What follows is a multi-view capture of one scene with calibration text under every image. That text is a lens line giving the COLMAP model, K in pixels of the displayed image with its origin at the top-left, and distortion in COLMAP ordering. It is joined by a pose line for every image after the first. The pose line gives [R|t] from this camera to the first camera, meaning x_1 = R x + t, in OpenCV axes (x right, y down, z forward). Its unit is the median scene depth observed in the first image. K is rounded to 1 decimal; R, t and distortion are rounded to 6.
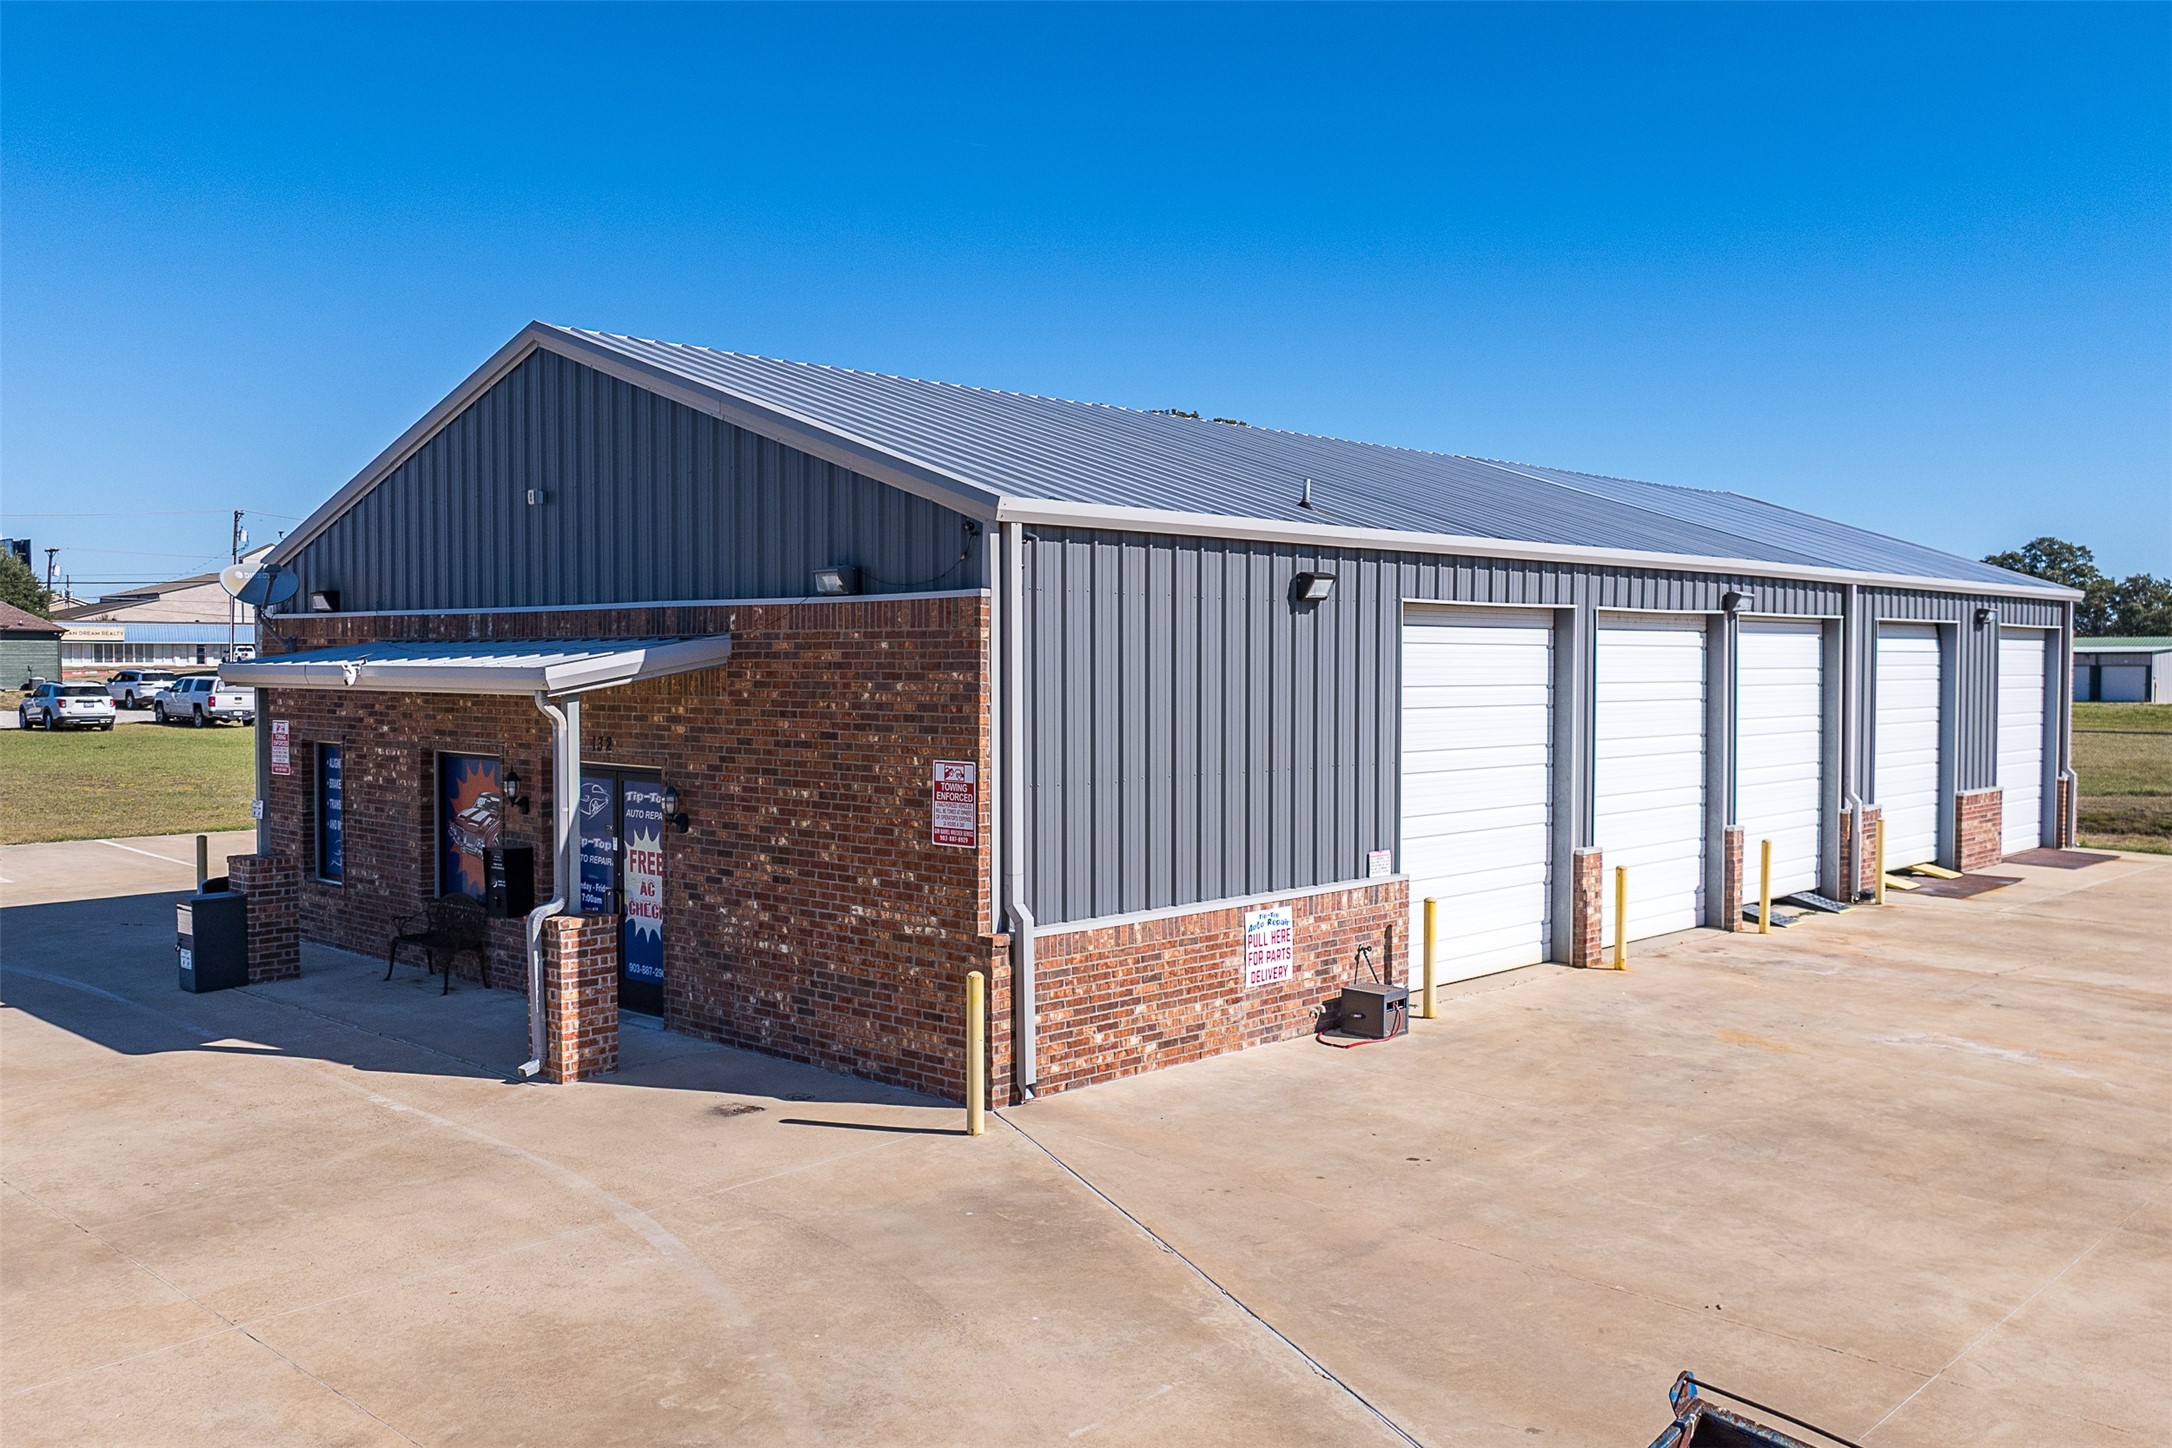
lens RADIAL K [[1893.9, 0, 1086.0], [0, 1893.9, 724.0], [0, 0, 1]] dist [-0.009859, -0.008349]
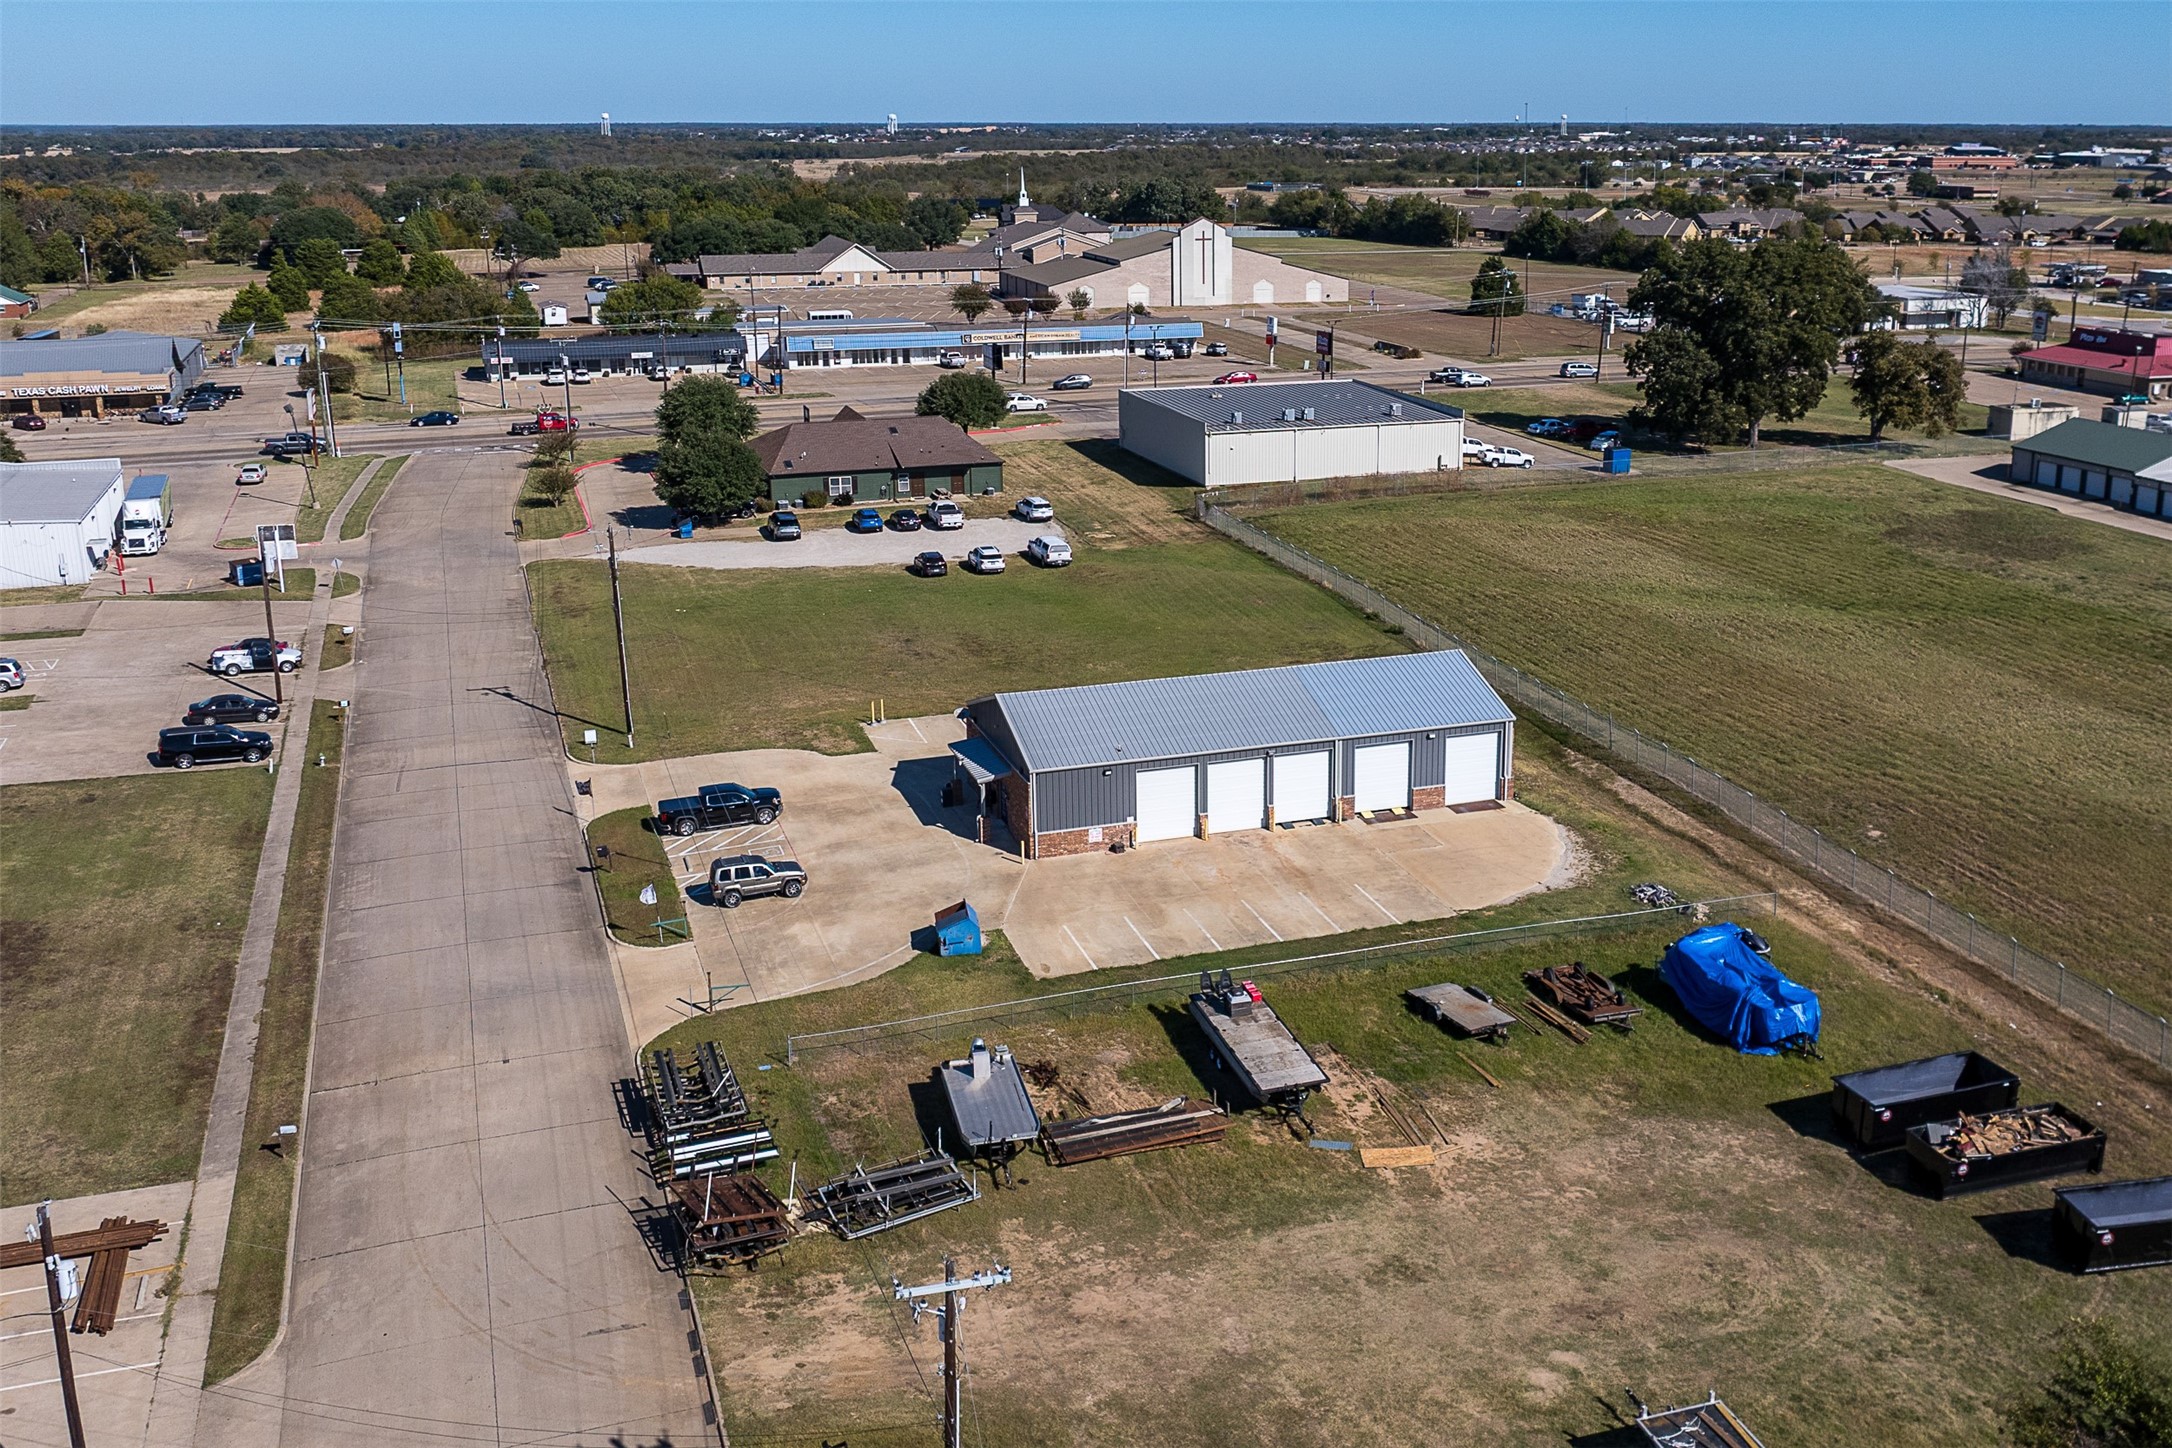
lens RADIAL K [[2064.9, 0, 1086.0], [0, 2064.9, 724.0], [0, 0, 1]] dist [-0.011443, -0.030774]
pose [[0.873585, 0.123415, -0.470764, 2.776754], [-0.004891, 0.969490, 0.245084, -1.620519], [0.486648, -0.211799, 0.847535, -3.923026]]
